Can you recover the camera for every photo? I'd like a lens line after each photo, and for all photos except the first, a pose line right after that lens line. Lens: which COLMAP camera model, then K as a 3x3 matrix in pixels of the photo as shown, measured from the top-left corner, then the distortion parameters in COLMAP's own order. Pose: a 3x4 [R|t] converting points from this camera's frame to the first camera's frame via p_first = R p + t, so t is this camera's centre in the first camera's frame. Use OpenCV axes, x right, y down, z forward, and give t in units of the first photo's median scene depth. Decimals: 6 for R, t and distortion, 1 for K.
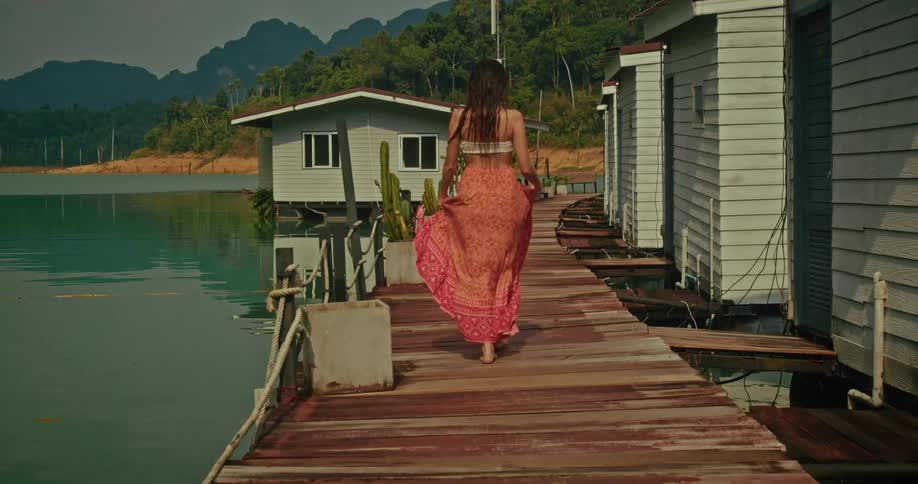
lens RADIAL K [[1551.4, 0, 461.7], [0, 1551.4, 246.6], [0, 0, 1]] dist [-0.021428, 0.000000]
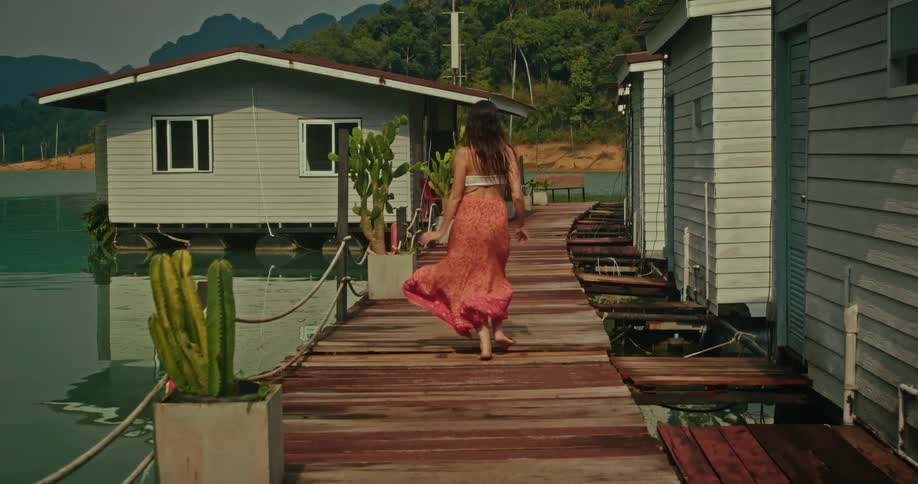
lens RADIAL K [[1551.4, 0, 479.7], [0, 1551.4, 222.2], [0, 0, 1]] dist [-0.021428, 0.000000]
pose [[0.999192, -0.002309, 0.040117, 0.000871], [0.002835, 0.999911, -0.013047, -0.002205], [-0.040083, 0.013151, 0.999110, 0.036975]]
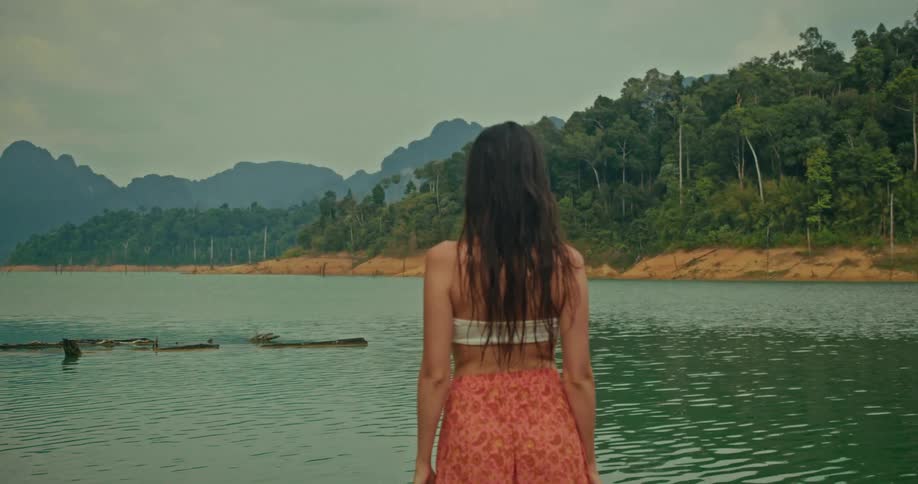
lens RADIAL K [[1551.4, 0, 480.1], [0, 1551.4, 206.7], [0, 0, 1]] dist [-0.021428, 0.000000]
pose [[0.994074, 0.000986, -0.108697, 0.011047], [-0.010829, 0.995883, -0.090003, -0.008427], [0.108161, 0.090646, 0.989992, 0.142823]]
